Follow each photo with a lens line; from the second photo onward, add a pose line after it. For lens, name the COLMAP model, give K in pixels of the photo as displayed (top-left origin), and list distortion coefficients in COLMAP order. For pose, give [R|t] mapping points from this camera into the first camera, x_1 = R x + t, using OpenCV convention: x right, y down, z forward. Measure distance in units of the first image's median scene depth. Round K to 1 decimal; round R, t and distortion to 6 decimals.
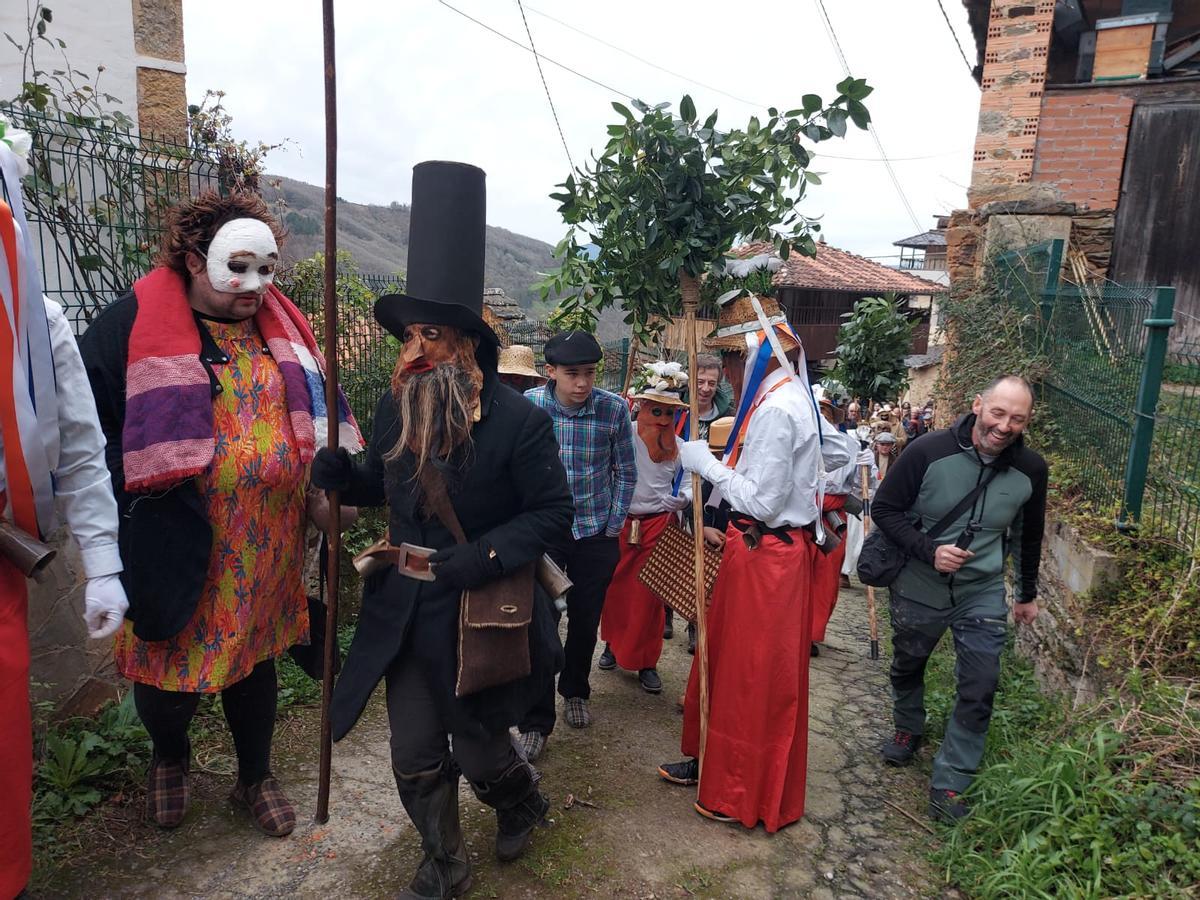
lens RADIAL K [[881.5, 0, 604.1], [0, 881.5, 466.2], [0, 0, 1]] dist [0.088519, -0.098794]
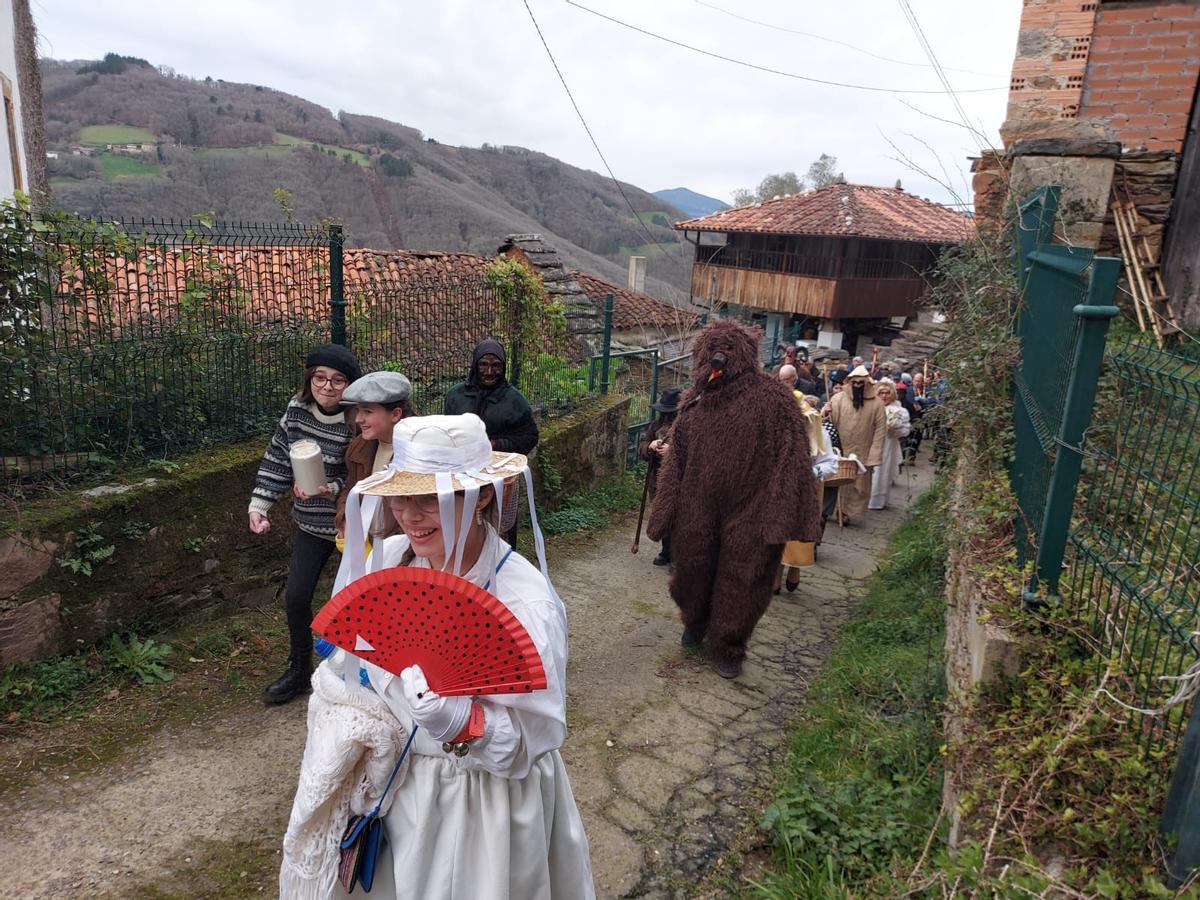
lens RADIAL K [[881.5, 0, 604.1], [0, 881.5, 466.2], [0, 0, 1]] dist [0.088519, -0.098794]
pose [[0.995066, 0.040375, -0.090629, 0.130158], [-0.035077, 0.997623, 0.059307, -0.029030], [0.092809, -0.055835, 0.994117, 0.117789]]
